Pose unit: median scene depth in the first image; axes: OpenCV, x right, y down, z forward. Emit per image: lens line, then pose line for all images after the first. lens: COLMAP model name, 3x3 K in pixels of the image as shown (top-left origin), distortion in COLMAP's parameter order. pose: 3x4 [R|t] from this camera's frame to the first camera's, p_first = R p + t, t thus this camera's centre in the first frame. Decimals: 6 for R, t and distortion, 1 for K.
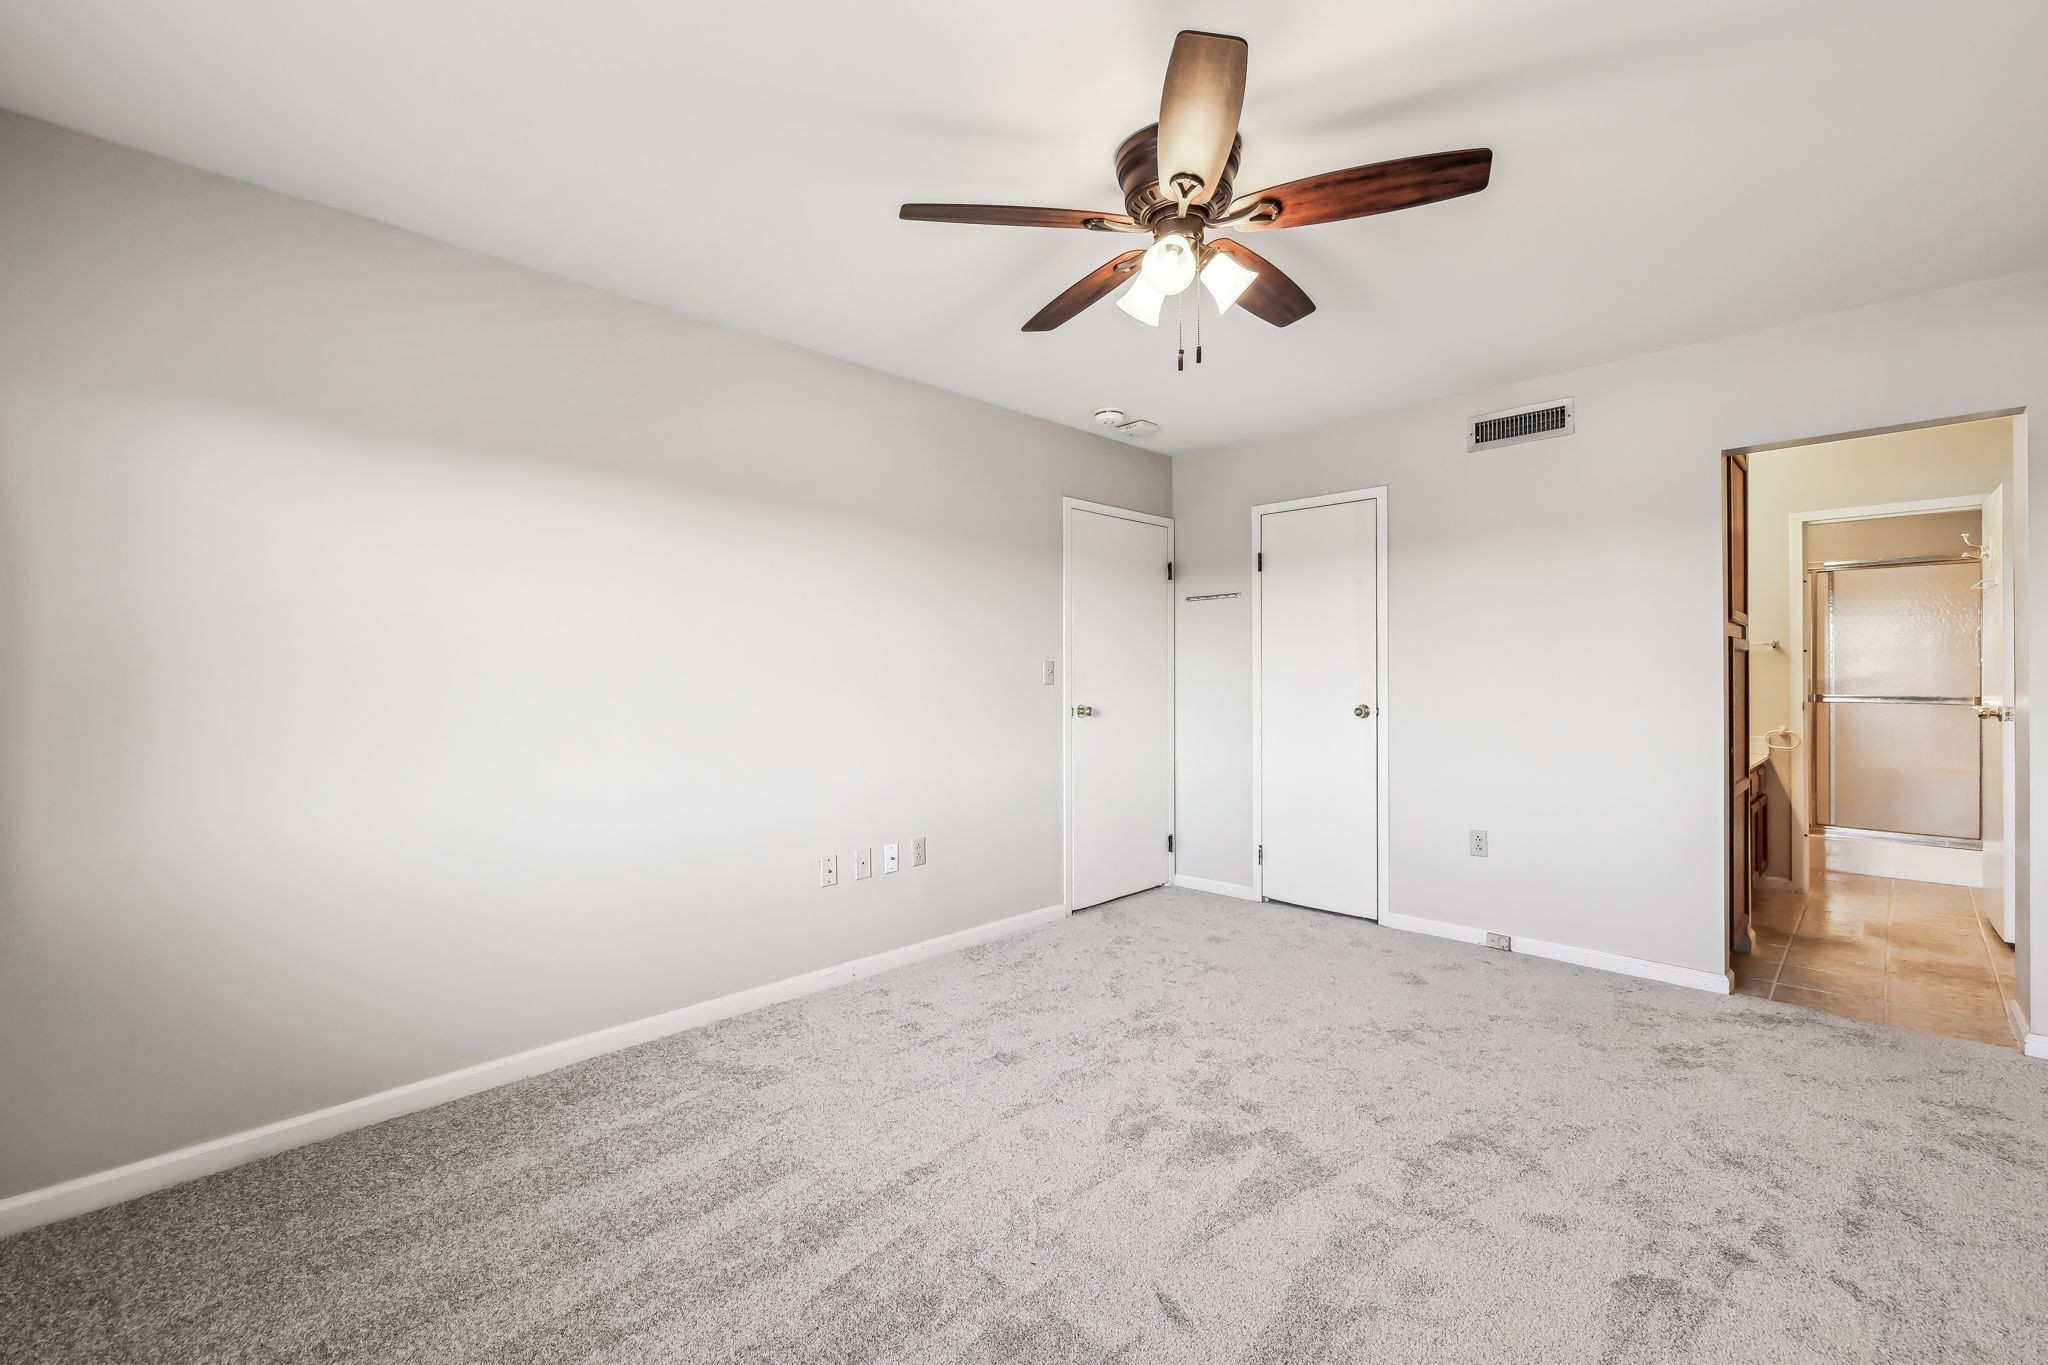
lens RADIAL K [[882.7, 0, 1026.8], [0, 882.7, 666.9], [0, 0, 1]] dist [-0.000985, 0.000863]
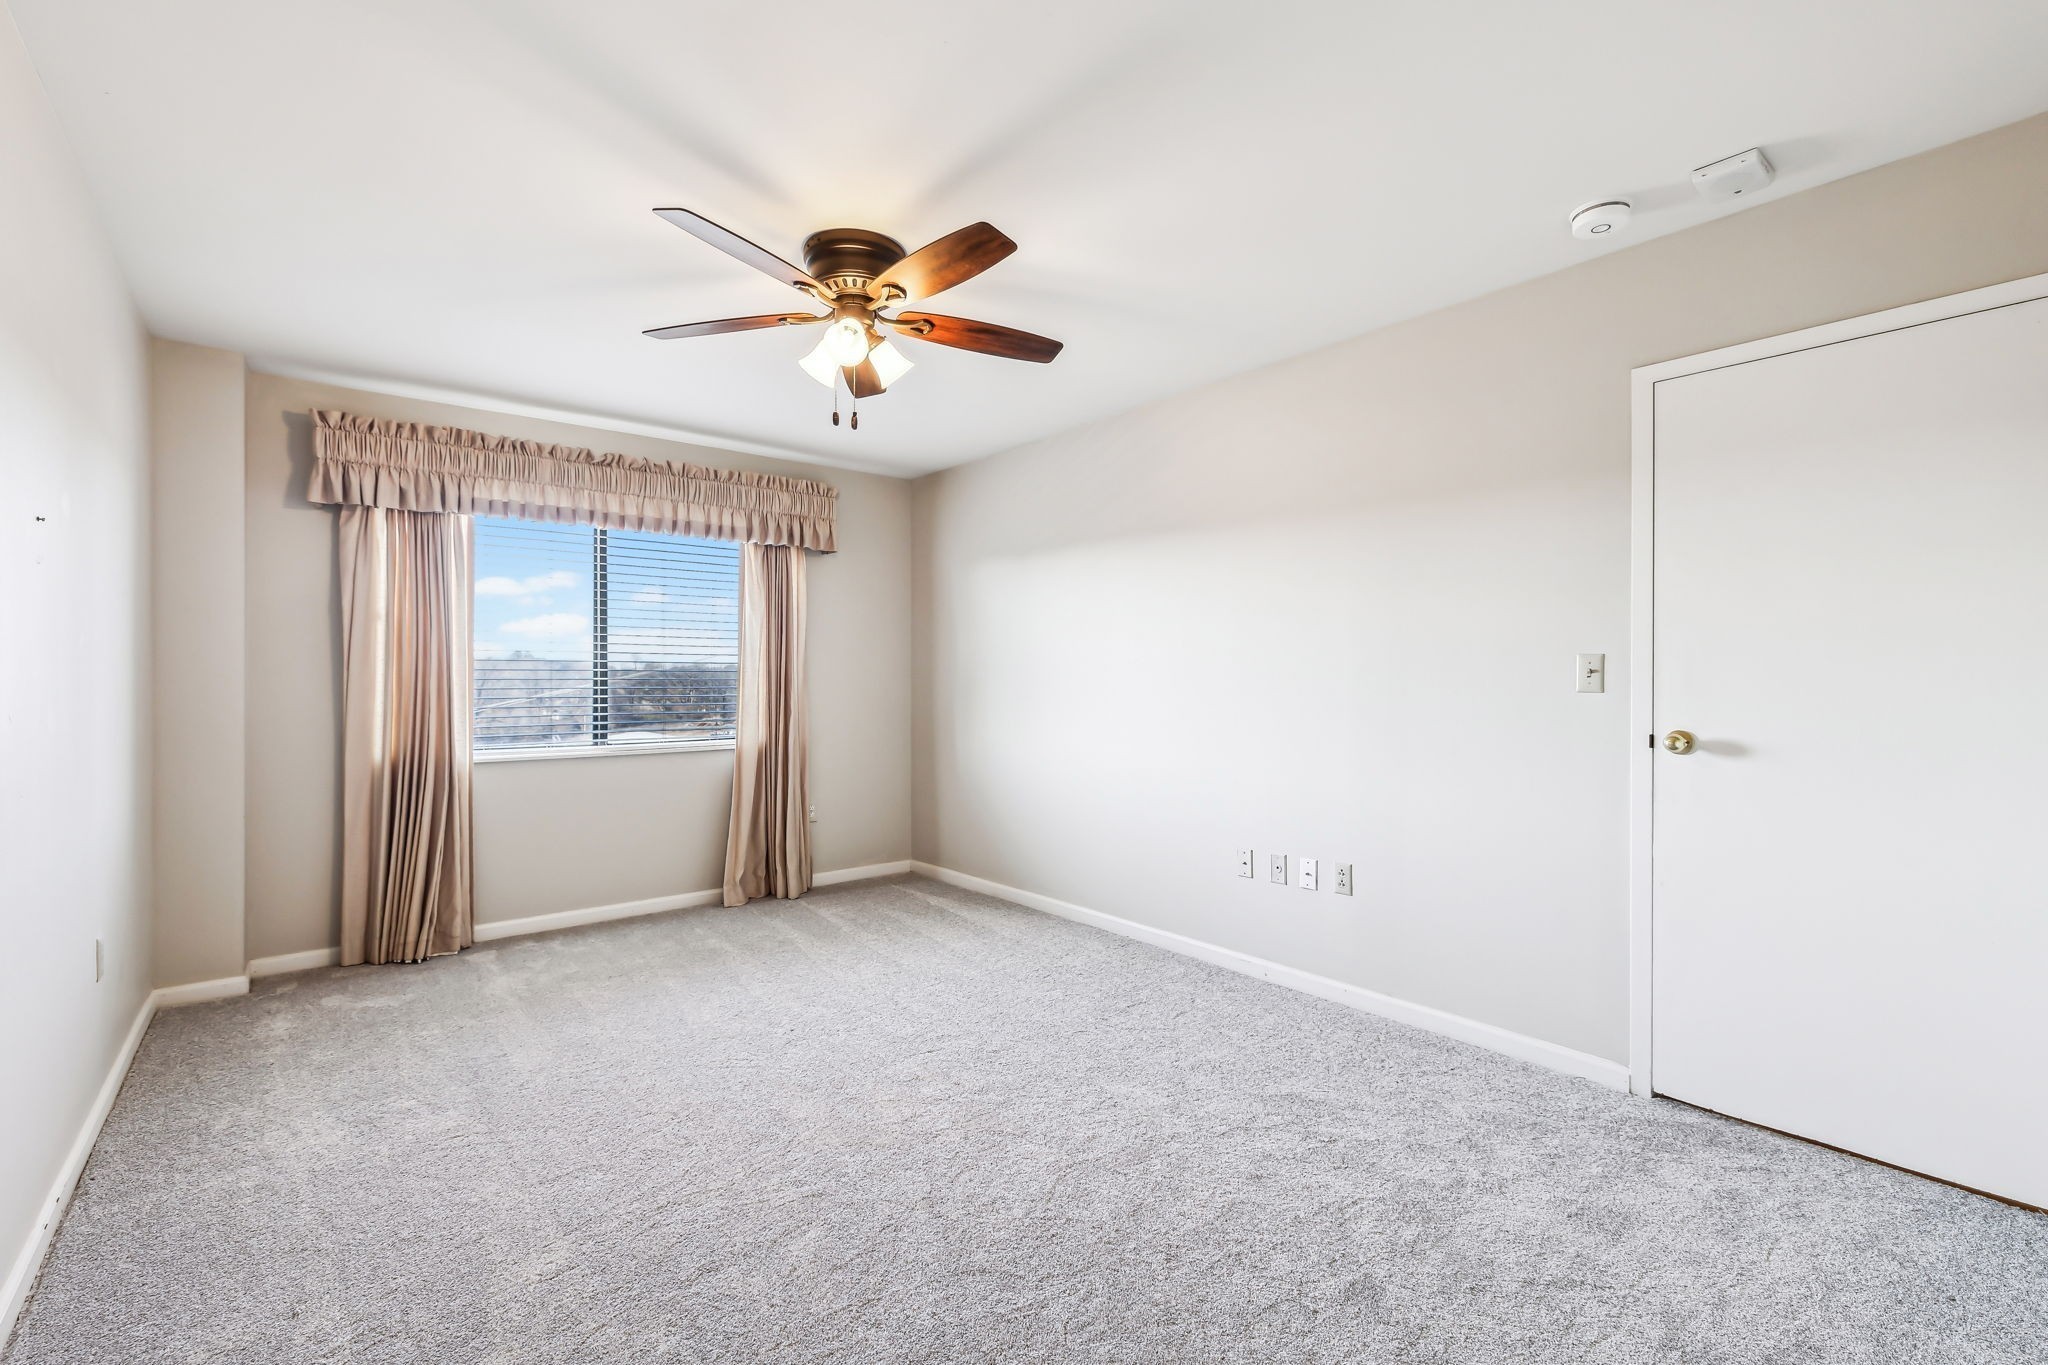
lens RADIAL K [[882.7, 0, 1026.5], [0, 882.7, 681.1], [0, 0, 1]] dist [-0.000985, 0.000863]
pose [[-0.104099, -0.002946, -0.994563, 0.776658], [-0.001131, 0.999995, -0.002844, 0.017094], [0.994566, 0.000828, -0.104102, 0.777388]]
